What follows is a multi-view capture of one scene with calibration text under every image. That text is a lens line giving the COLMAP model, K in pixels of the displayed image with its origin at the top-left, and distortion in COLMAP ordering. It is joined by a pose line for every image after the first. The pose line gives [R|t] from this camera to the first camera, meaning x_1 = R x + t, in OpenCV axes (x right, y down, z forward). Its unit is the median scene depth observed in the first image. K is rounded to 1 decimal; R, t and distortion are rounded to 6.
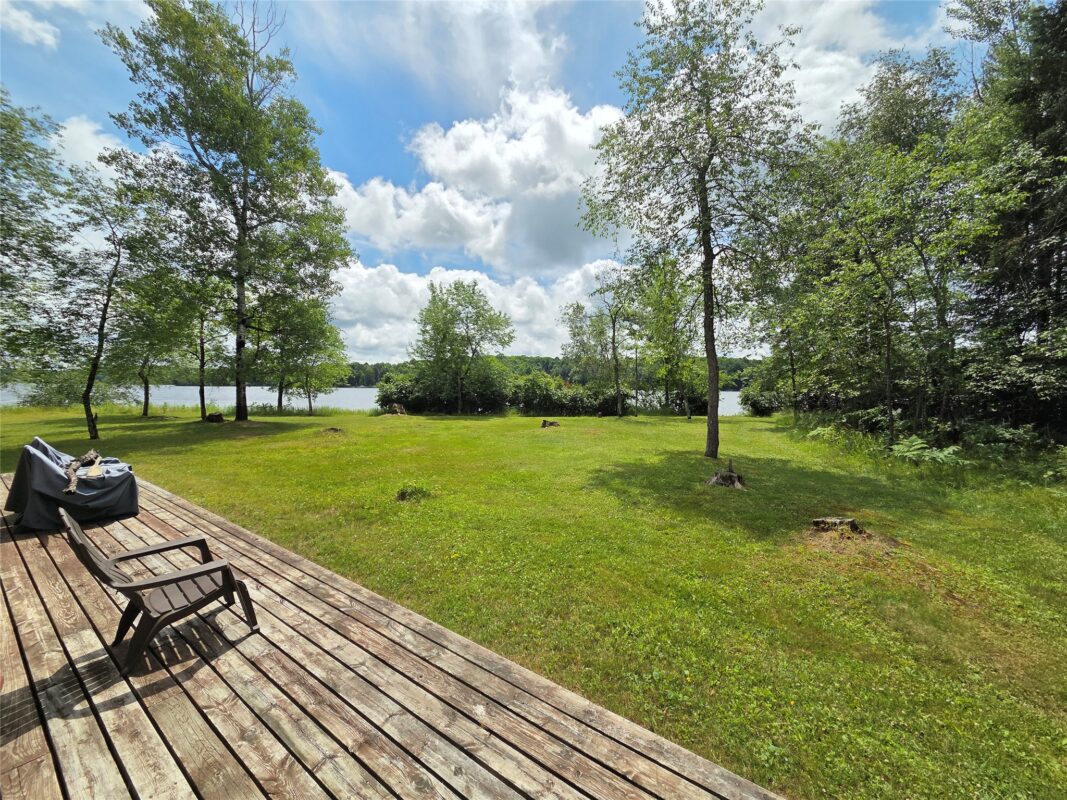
lens RADIAL K [[435.2, 0, 532.9], [0, 435.2, 393.6], [0, 0, 1]] dist [0.002505, -0.000603]
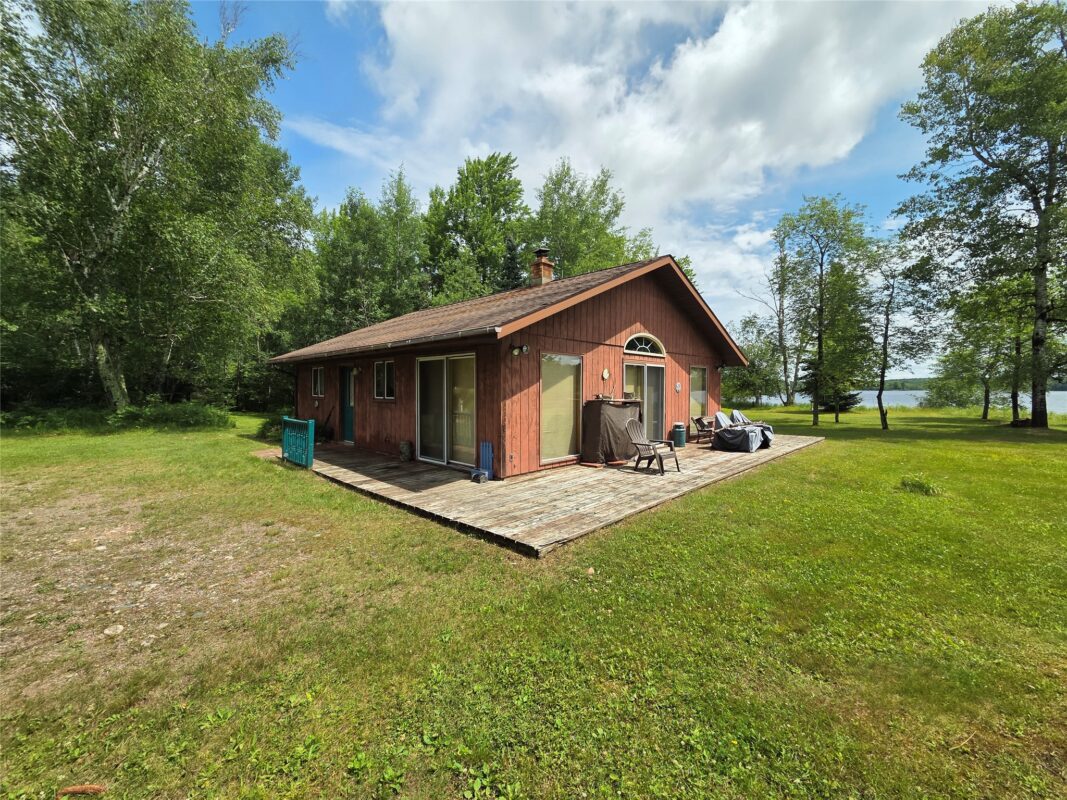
lens RADIAL K [[435.2, 0, 536.7], [0, 435.2, 394.3], [0, 0, 1]] dist [0.002505, -0.000603]
pose [[-0.133362, 0.006026, -0.991049, 0.346218], [-0.019346, 0.999775, 0.008683, 0.008385], [0.990879, 0.020330, -0.133216, 0.096570]]
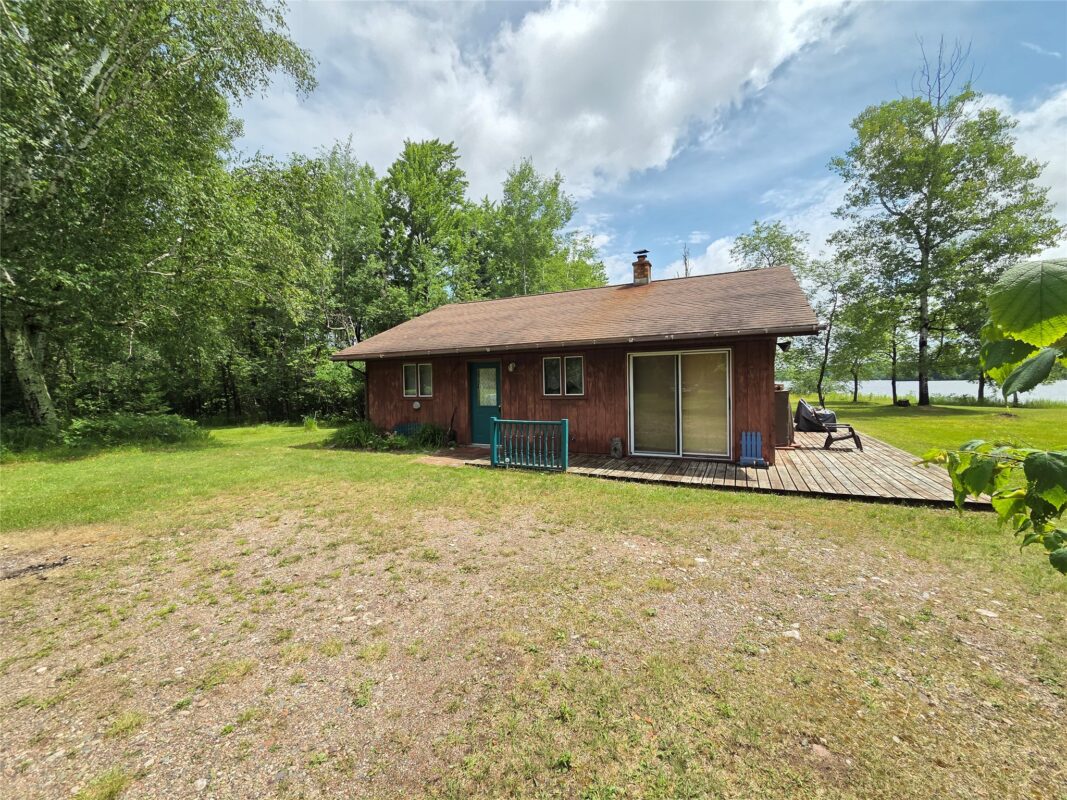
lens RADIAL K [[435.2, 0, 531.6], [0, 435.2, 396.0], [0, 0, 1]] dist [0.002505, -0.000603]
pose [[0.187387, 0.012479, -0.982207, 0.335006], [0.002474, 0.999910, 0.013176, 0.016075], [0.982283, -0.004899, 0.187340, -0.323314]]
